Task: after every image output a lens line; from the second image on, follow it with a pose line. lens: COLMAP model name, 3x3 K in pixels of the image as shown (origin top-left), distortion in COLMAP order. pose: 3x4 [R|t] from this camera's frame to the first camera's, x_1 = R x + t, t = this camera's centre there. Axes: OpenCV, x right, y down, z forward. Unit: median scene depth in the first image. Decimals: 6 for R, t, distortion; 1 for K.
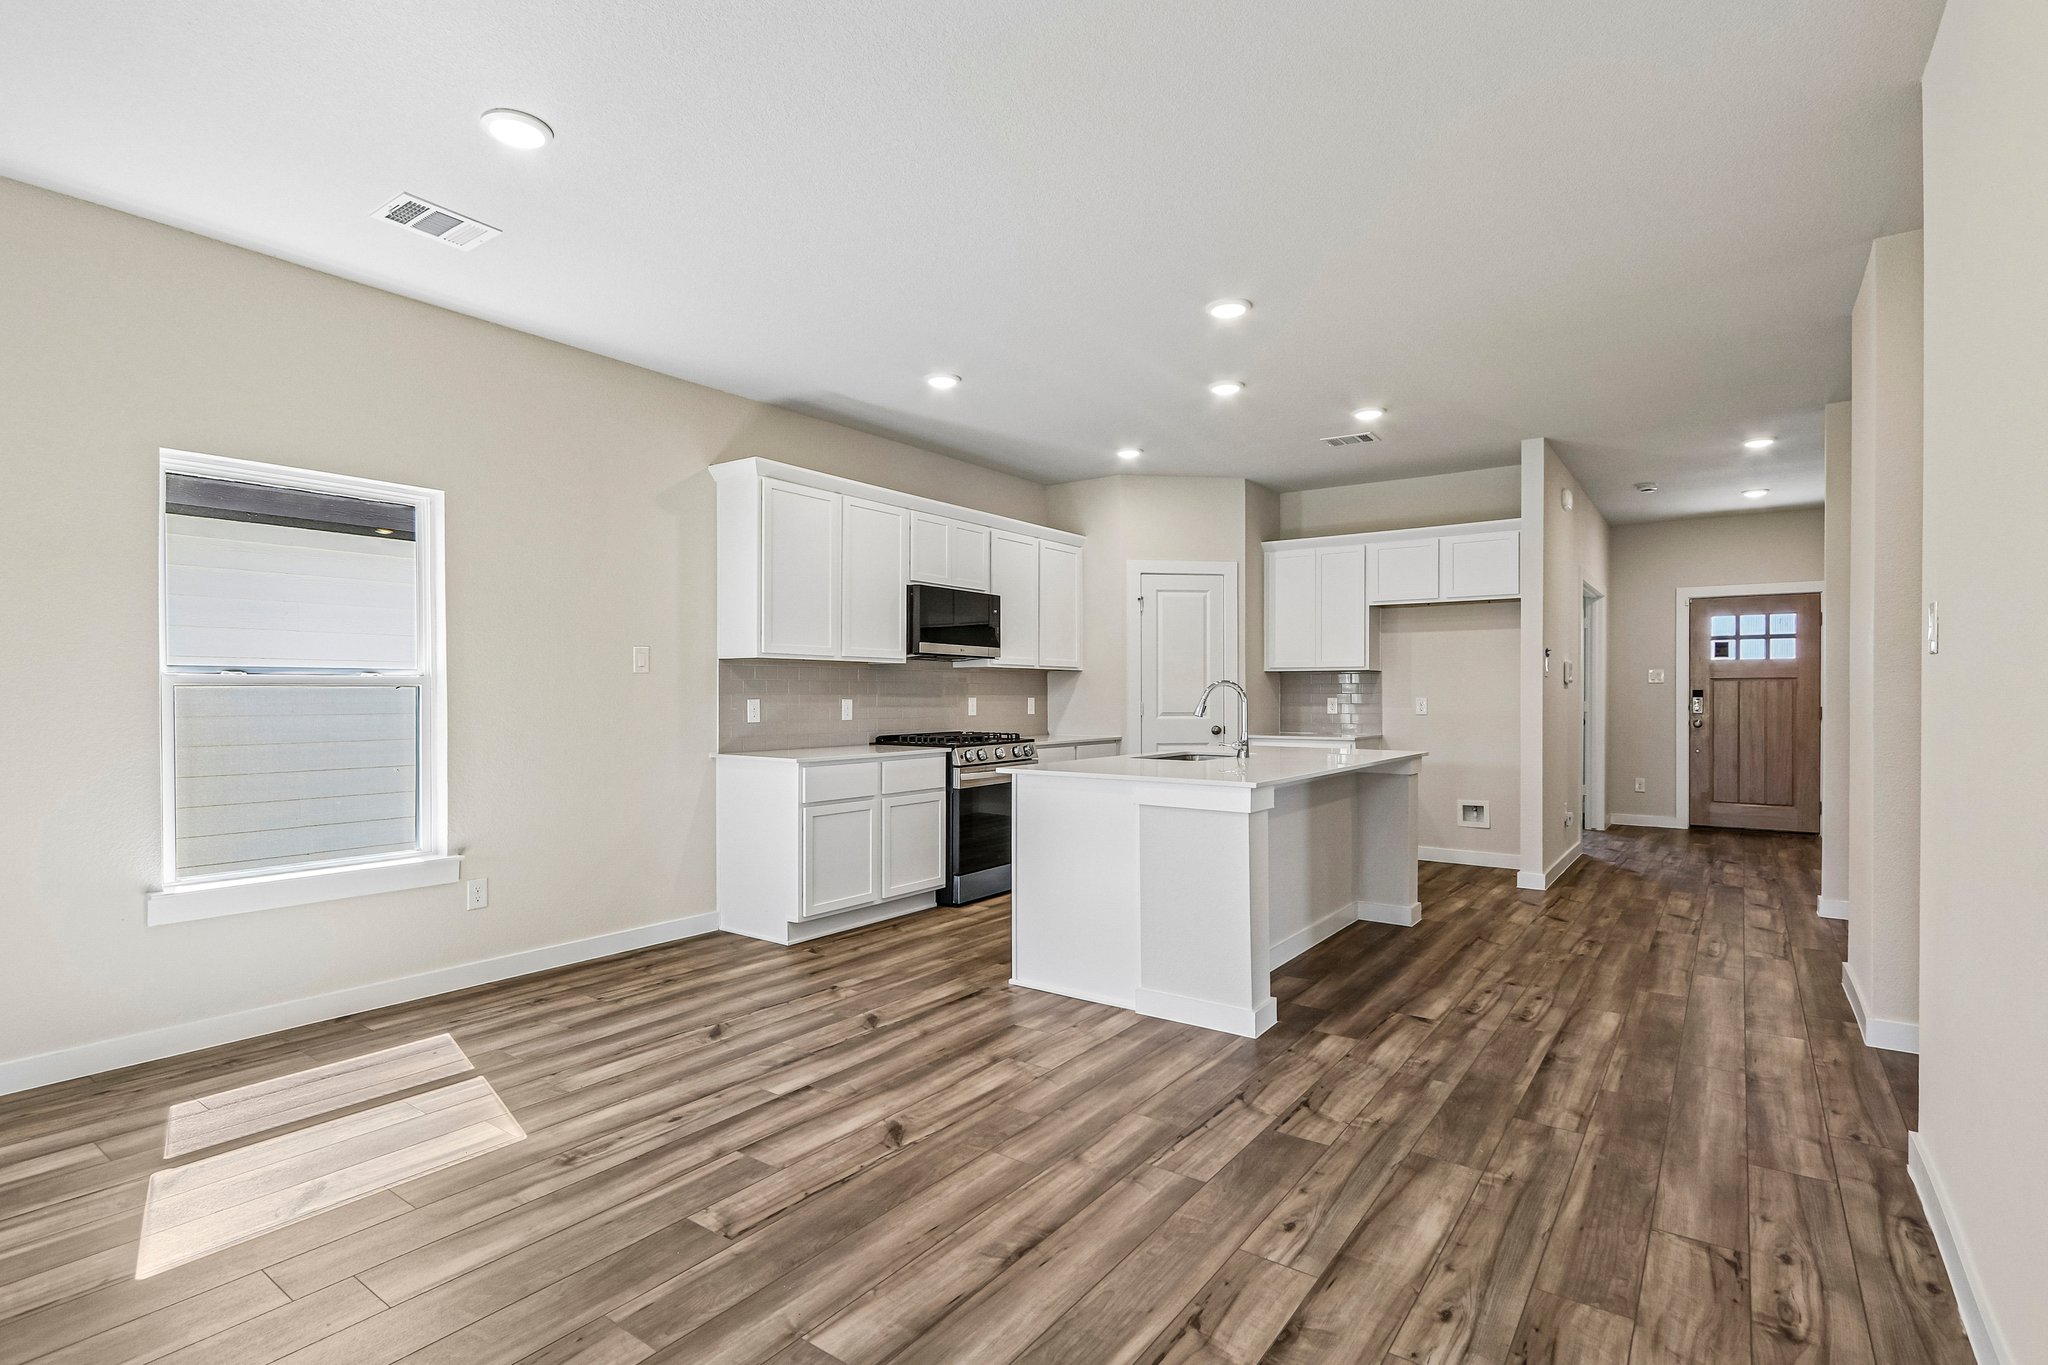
lens RADIAL K [[974.8, 0, 1052.1], [0, 974.8, 690.1], [0, 0, 1]] dist [-0.006985, 0.000286]
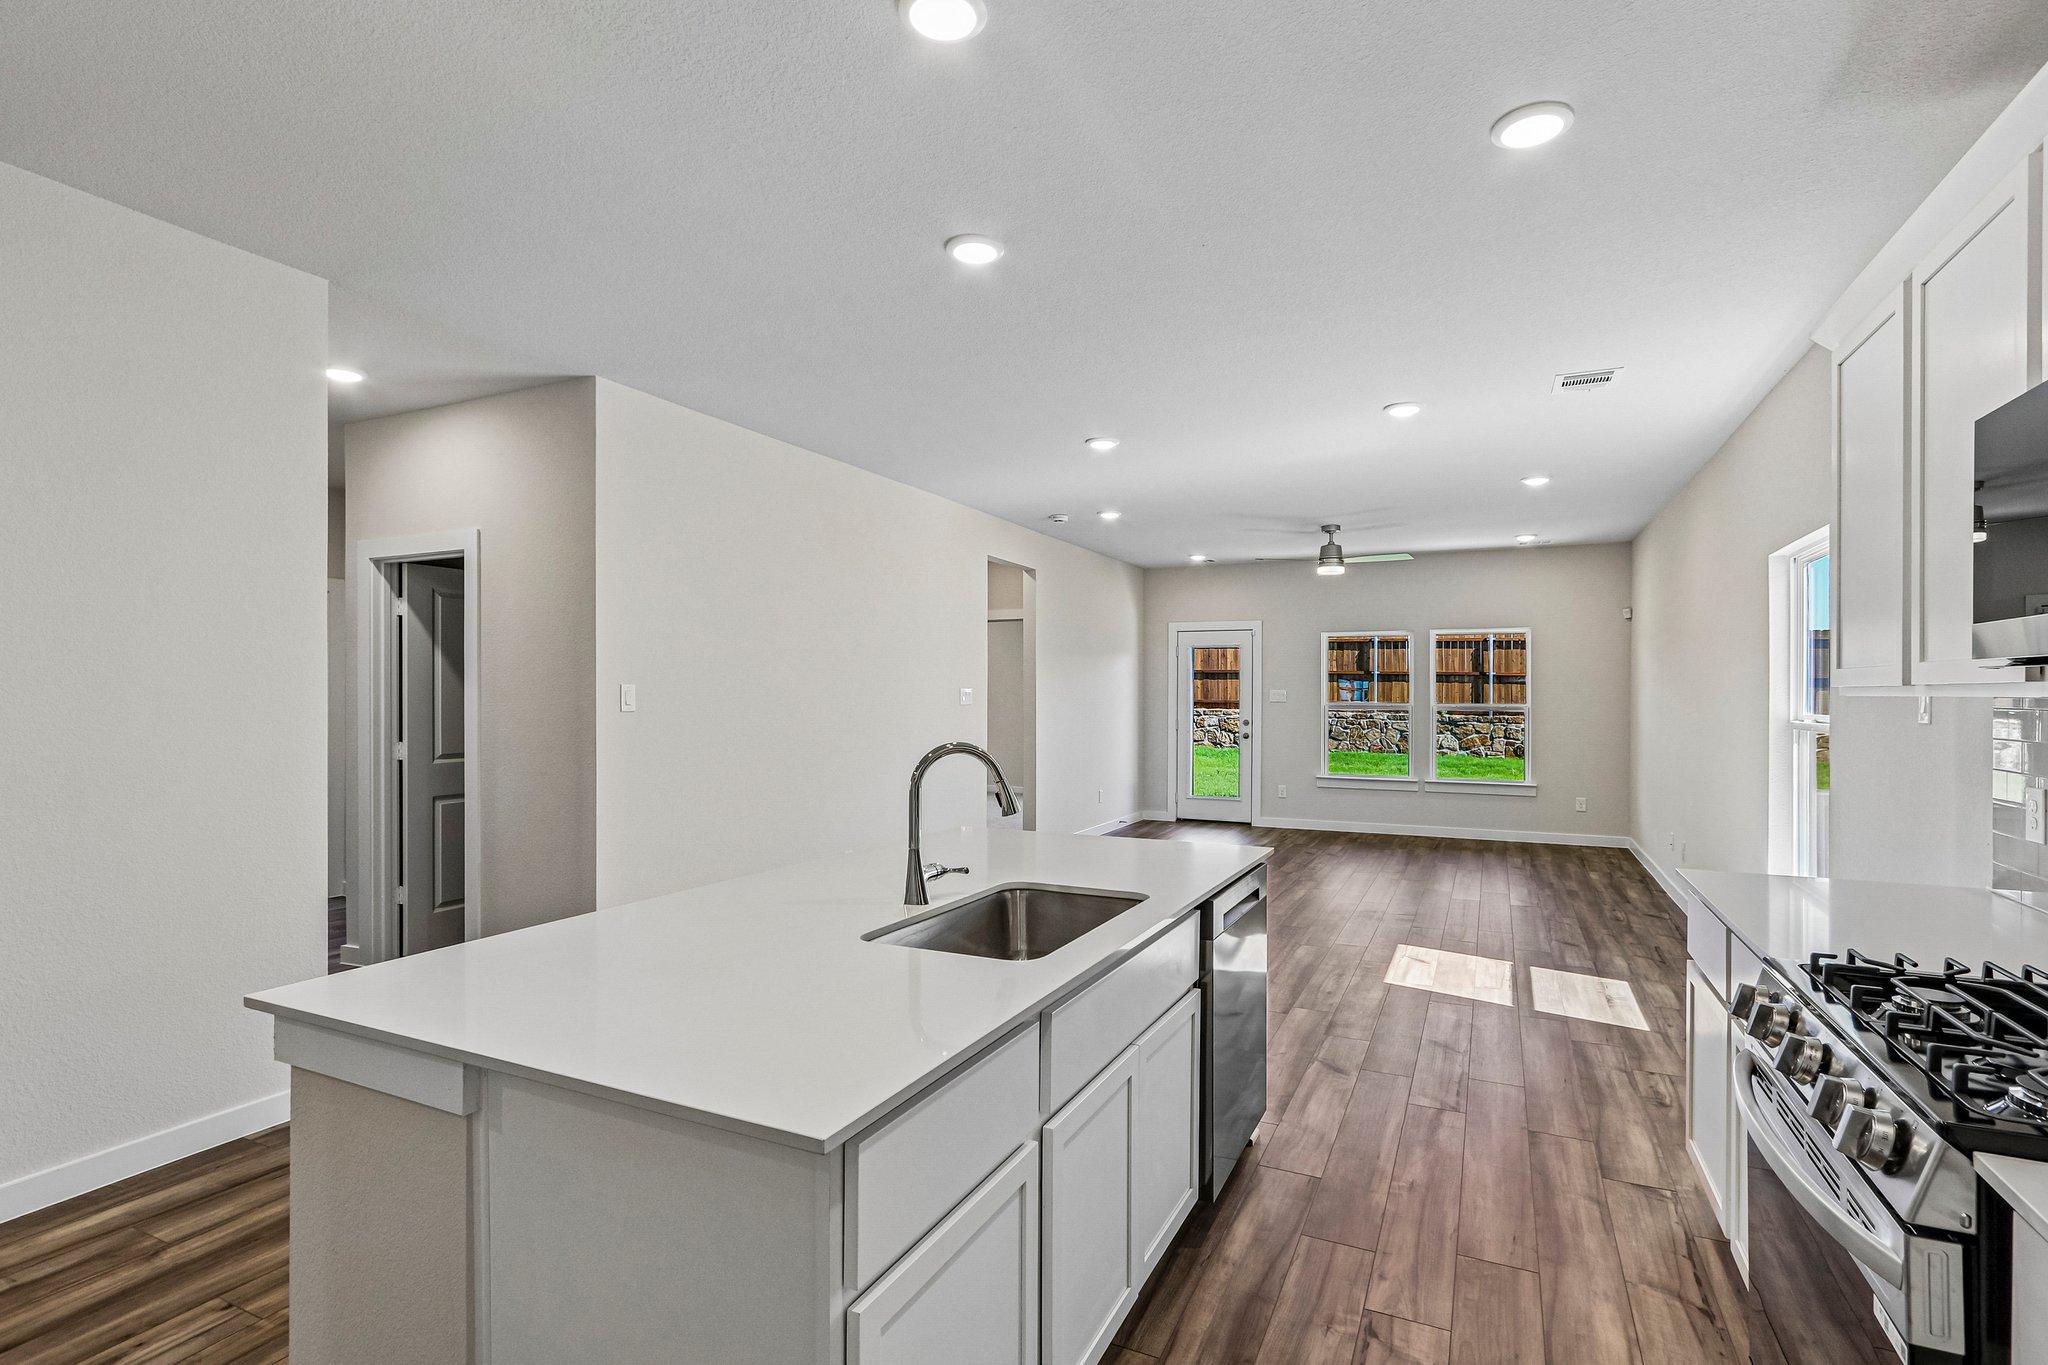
lens RADIAL K [[974.8, 0, 1012.8], [0, 974.8, 694.0], [0, 0, 1]] dist [-0.006985, 0.000286]
pose [[-0.989530, -0.003138, -0.144295, 0.212306], [-0.002954, 0.999995, -0.001489, -0.032224], [0.144298, -0.001047, -0.989534, 1.423800]]
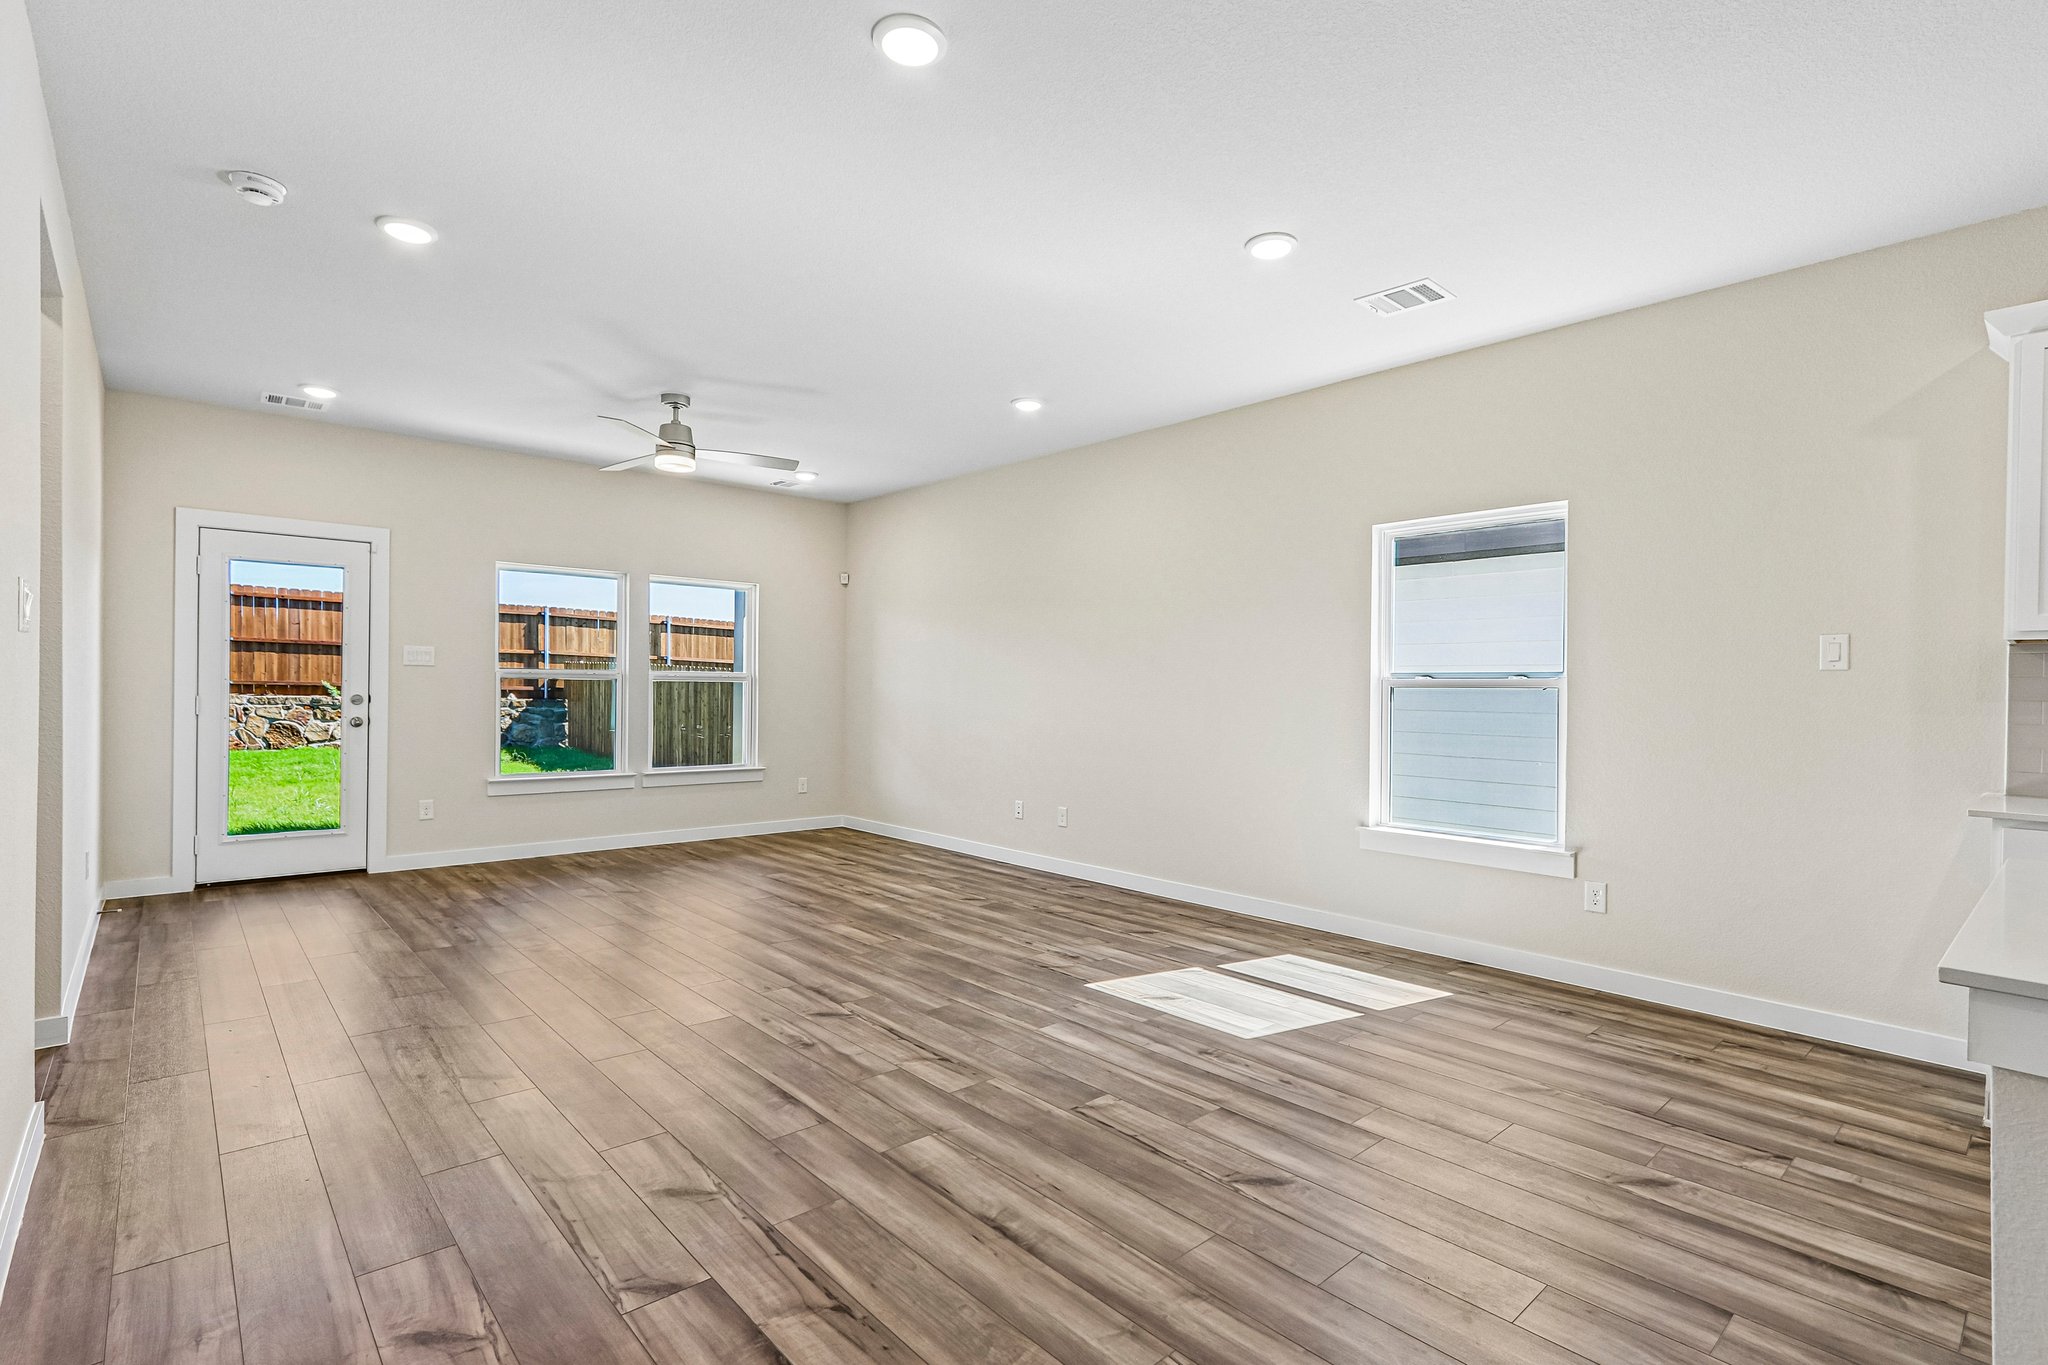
lens RADIAL K [[974.8, 0, 1026.1], [0, 974.8, 699.5], [0, 0, 1]] dist [-0.006985, 0.000286]
pose [[-0.229090, 0.006208, -0.973385, 0.410715], [-0.010106, 0.999911, 0.008755, 0.004270], [0.973353, 0.011843, -0.229007, 0.537970]]
